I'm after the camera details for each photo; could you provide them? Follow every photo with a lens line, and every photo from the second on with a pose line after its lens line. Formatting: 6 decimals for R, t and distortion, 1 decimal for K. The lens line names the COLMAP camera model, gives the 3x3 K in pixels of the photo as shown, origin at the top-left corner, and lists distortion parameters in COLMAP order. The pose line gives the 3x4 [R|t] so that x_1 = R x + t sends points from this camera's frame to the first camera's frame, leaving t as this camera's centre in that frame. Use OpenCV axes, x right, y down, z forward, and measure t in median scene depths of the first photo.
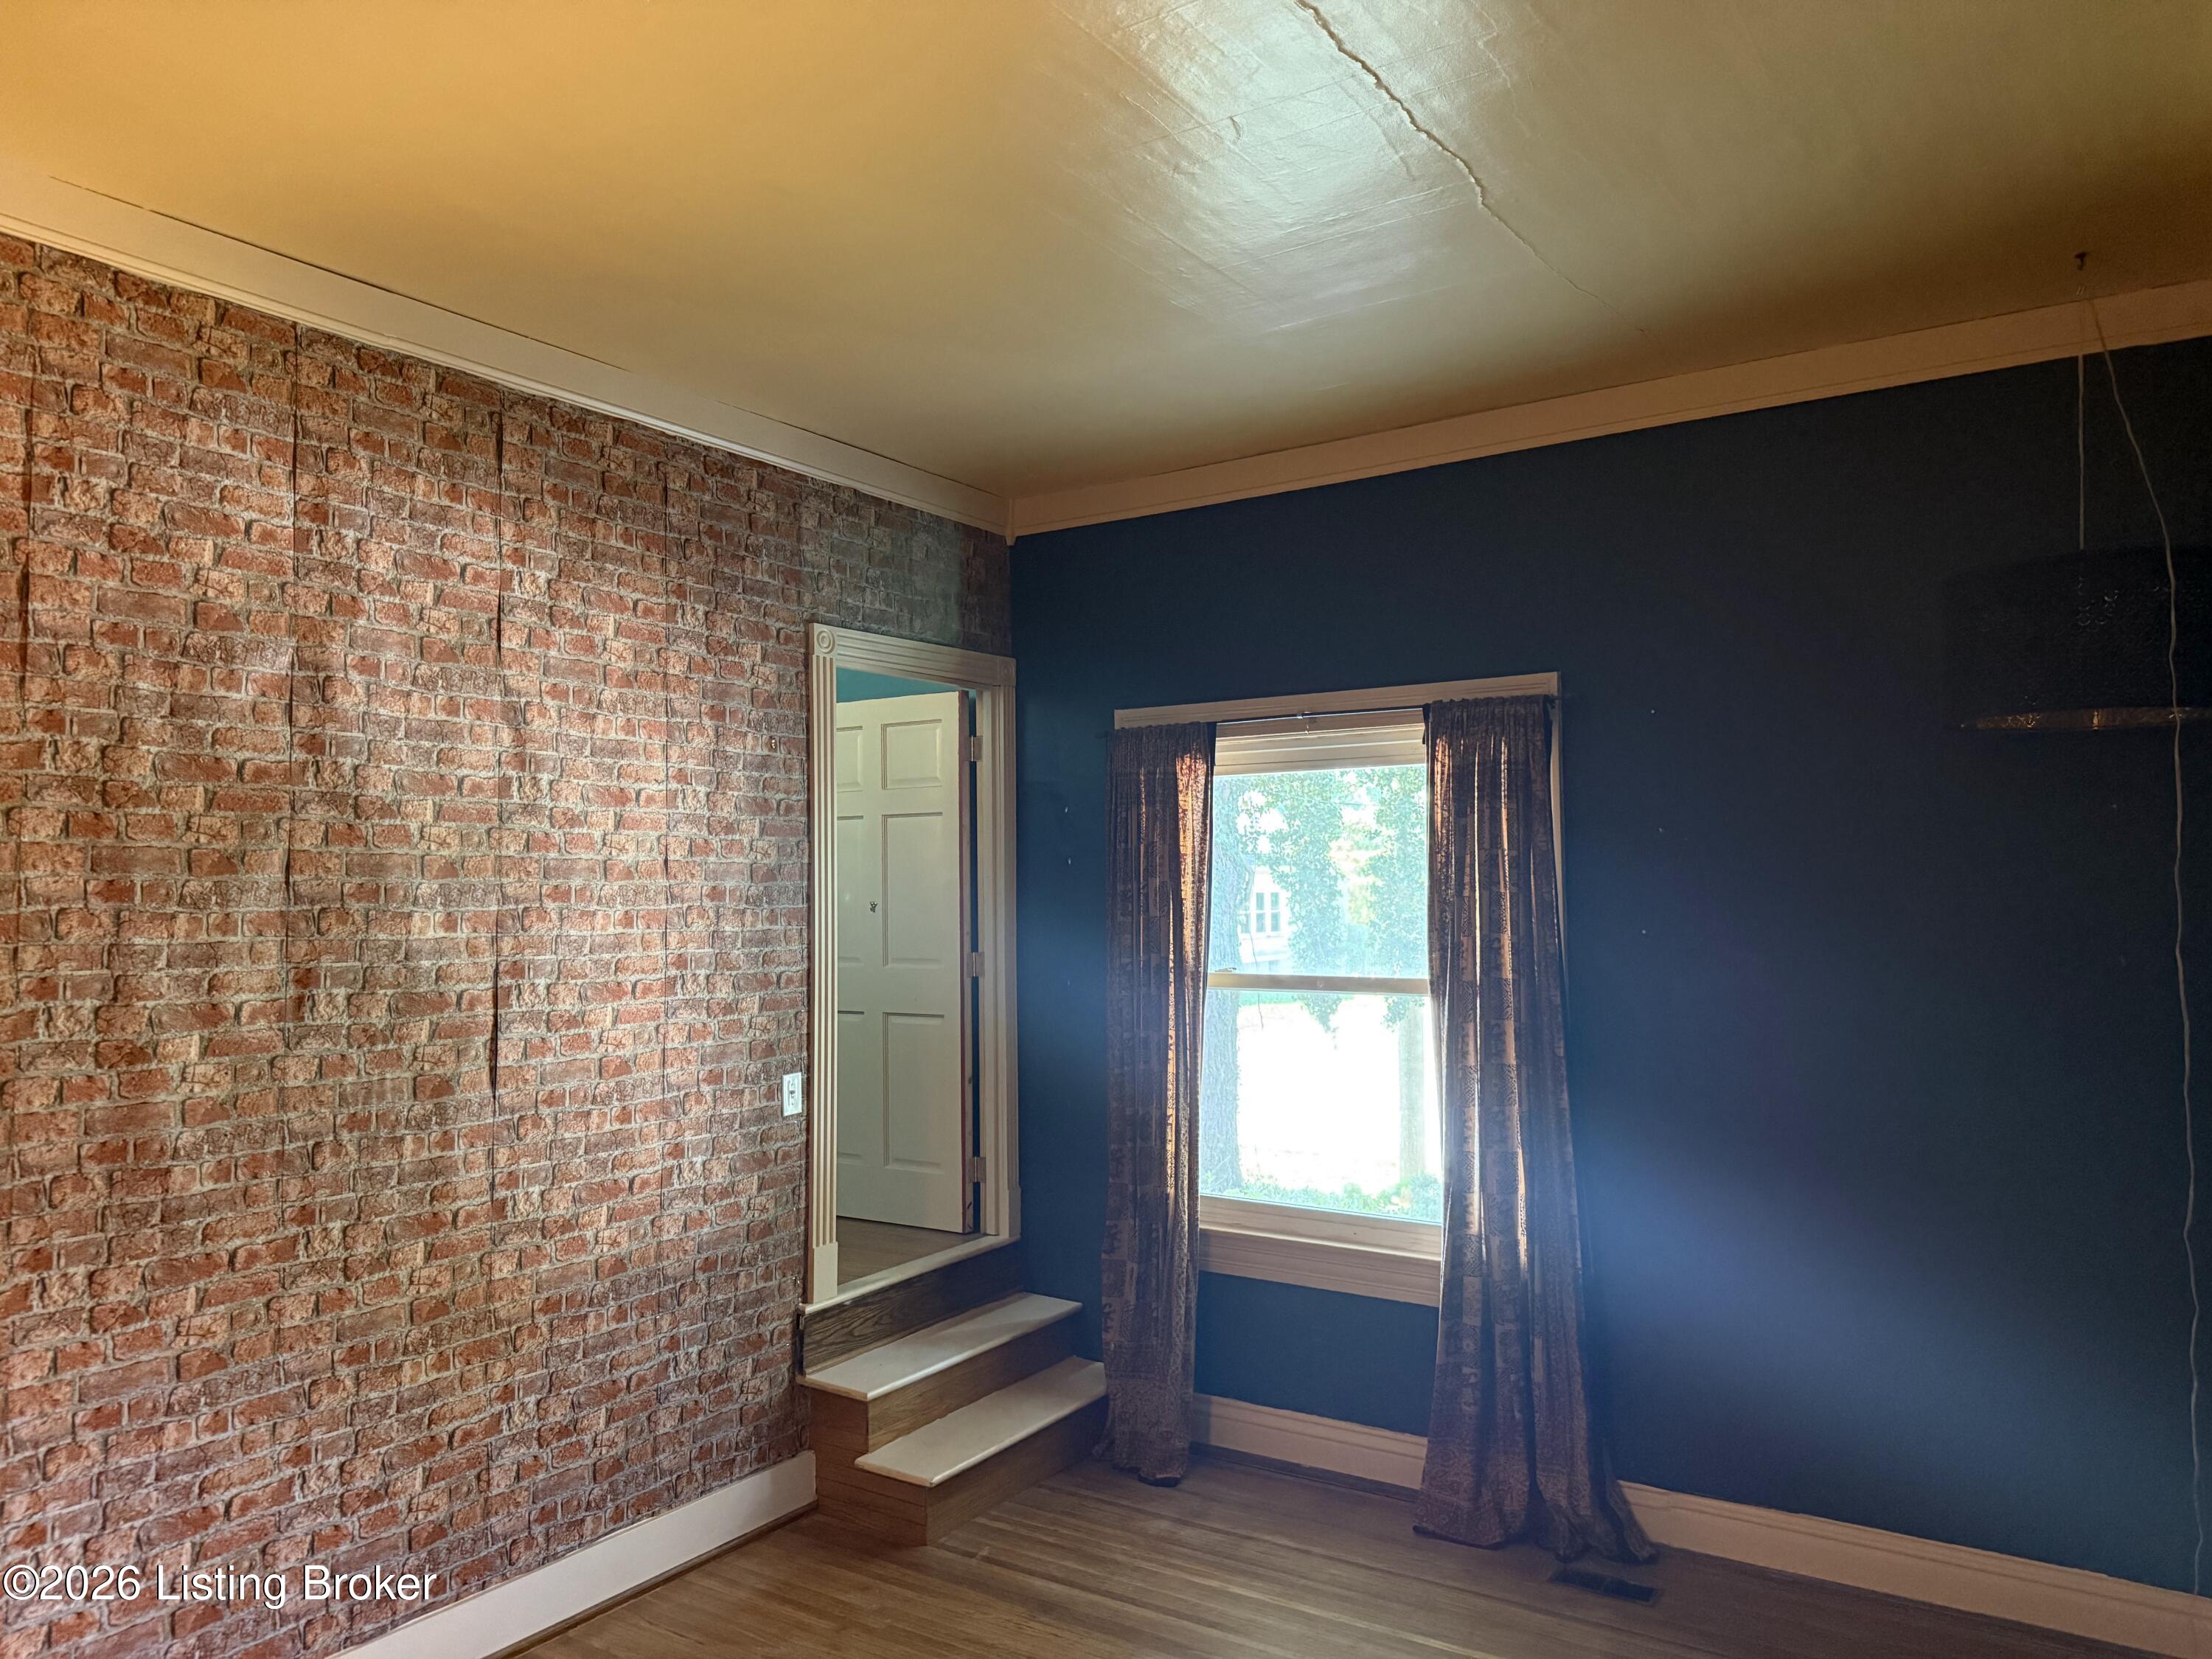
lens RADIAL K [[1539.1, 0, 1161.8], [0, 1539.1, 797.1], [0, 0, 1]] dist [0.086968, -0.098540]
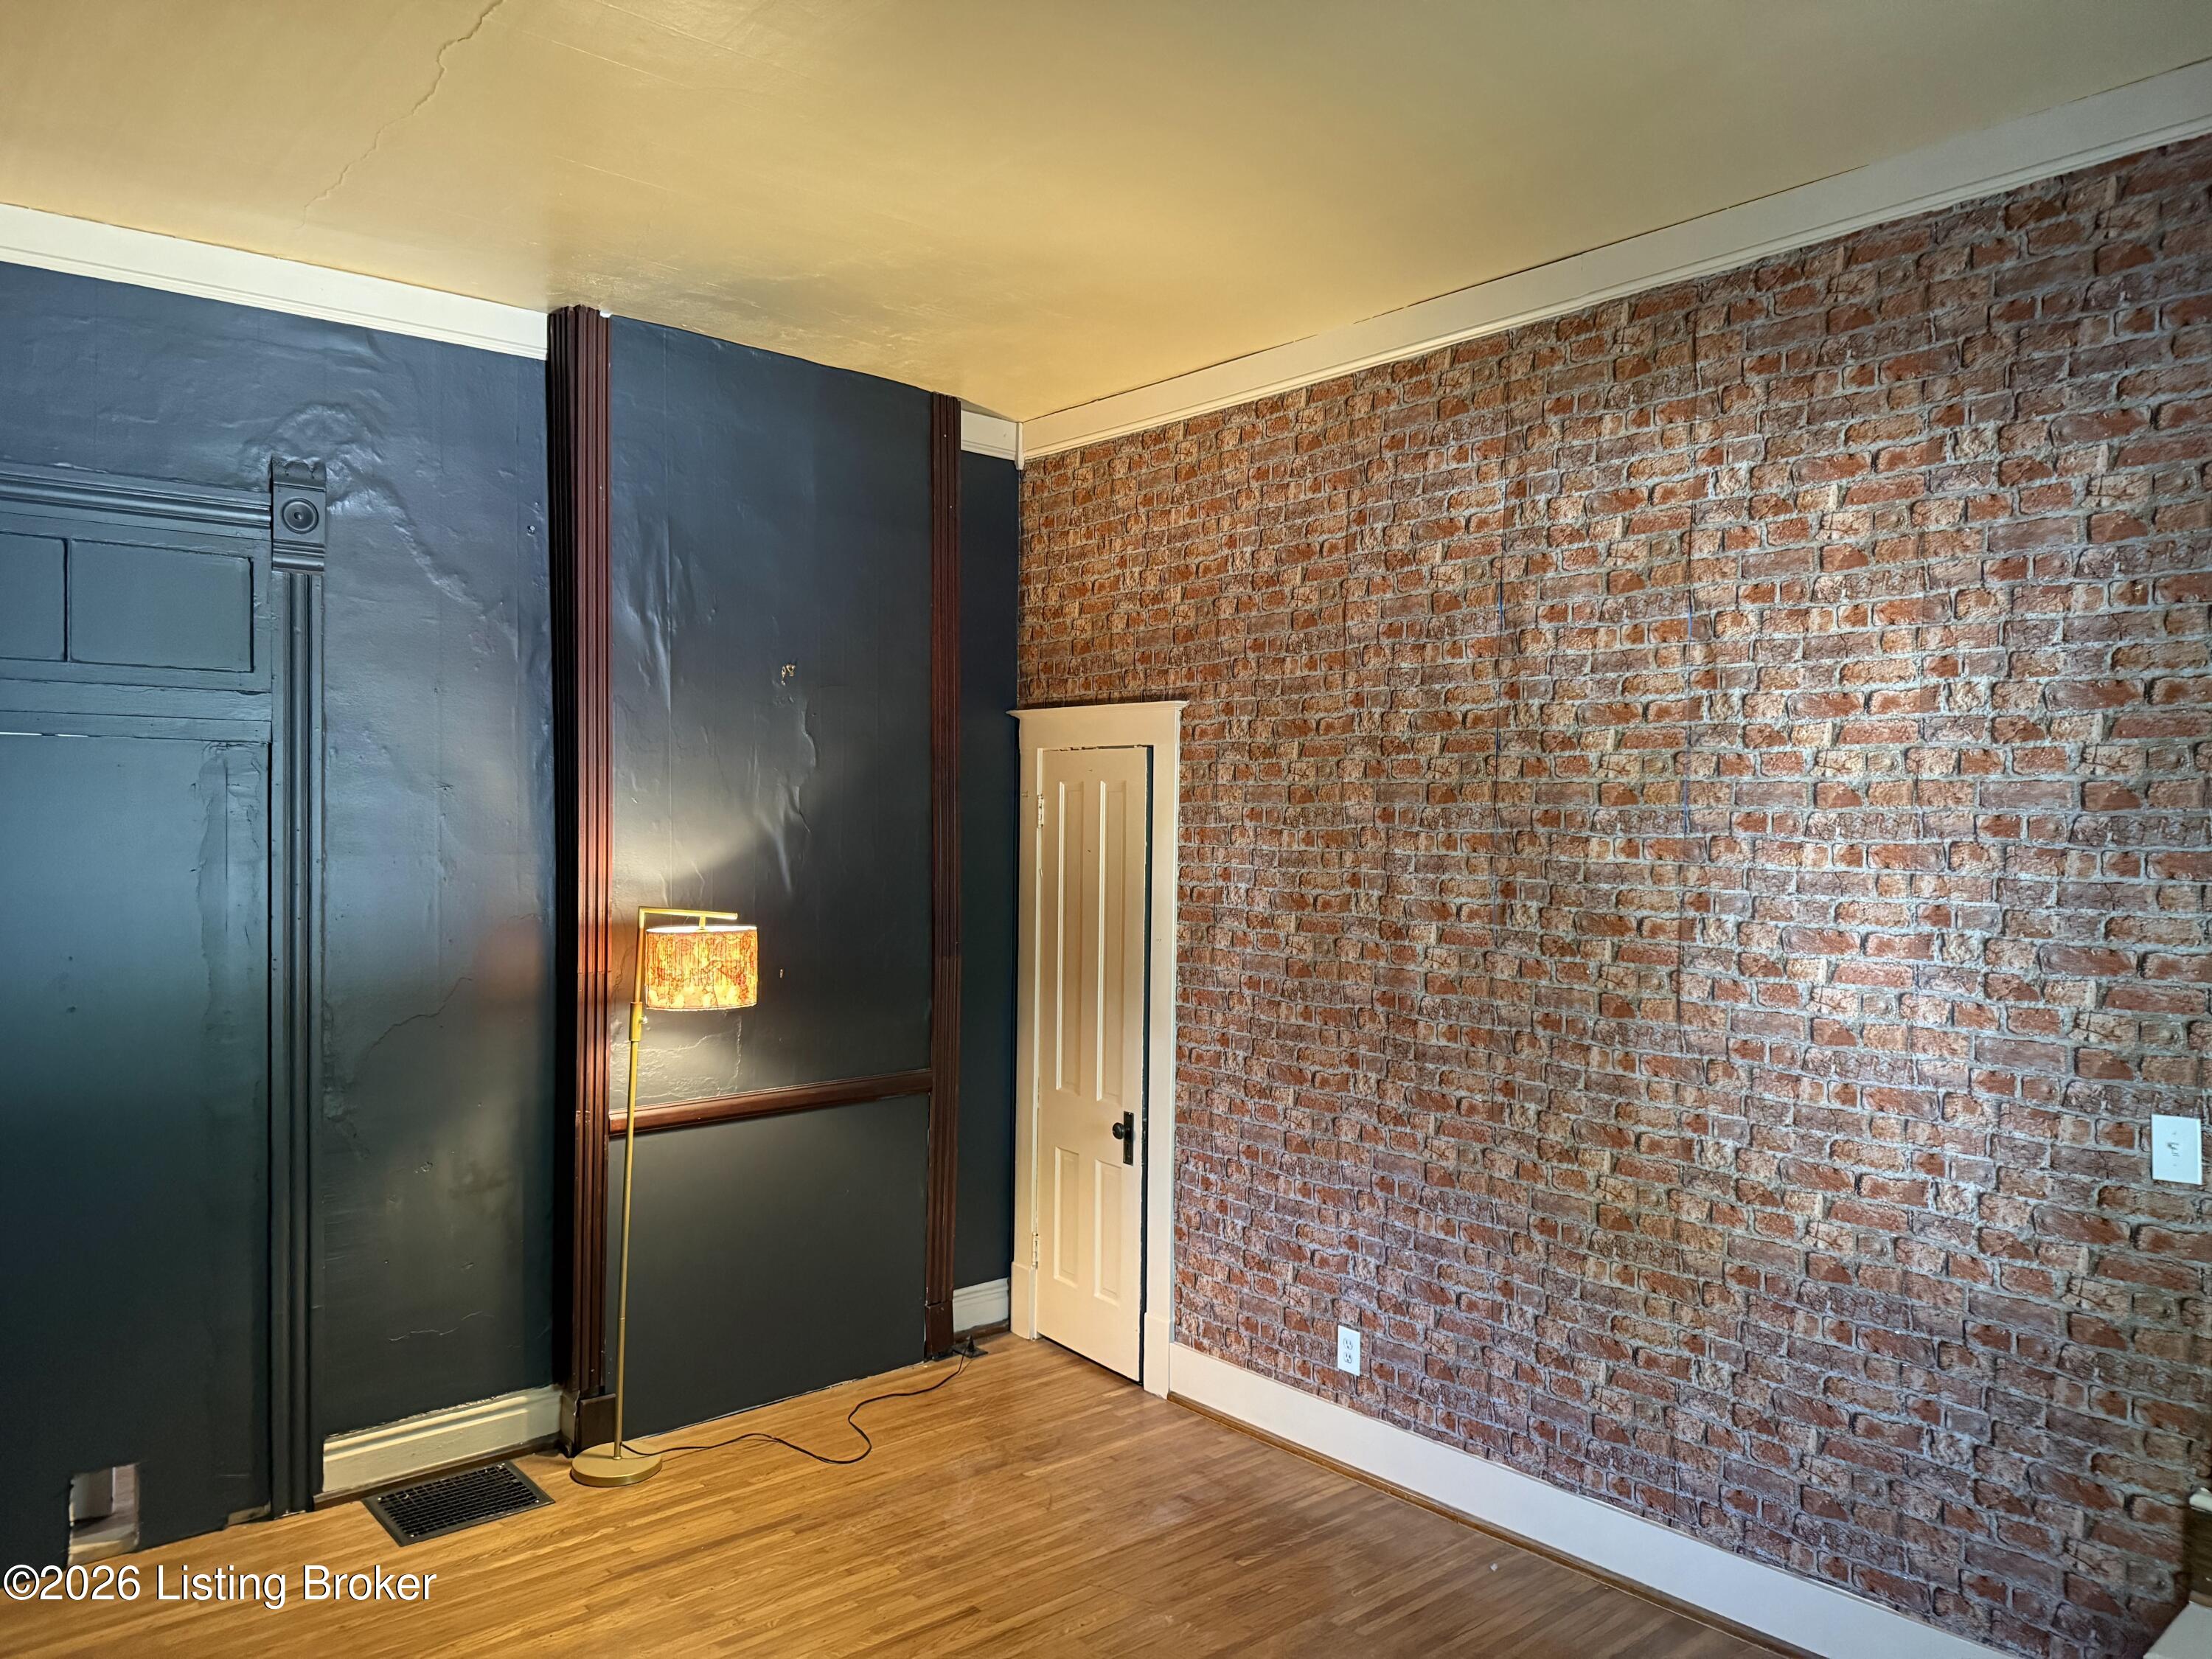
lens RADIAL K [[1558.7, 0, 1102.1], [0, 1558.7, 837.0], [0, 0, 1]] dist [0.121255, -0.196580]
pose [[-0.293646, 0.004375, -0.955904, 0.608595], [0.041431, 0.999108, -0.008154, 0.065494], [0.955016, -0.041998, -0.293565, 0.951427]]
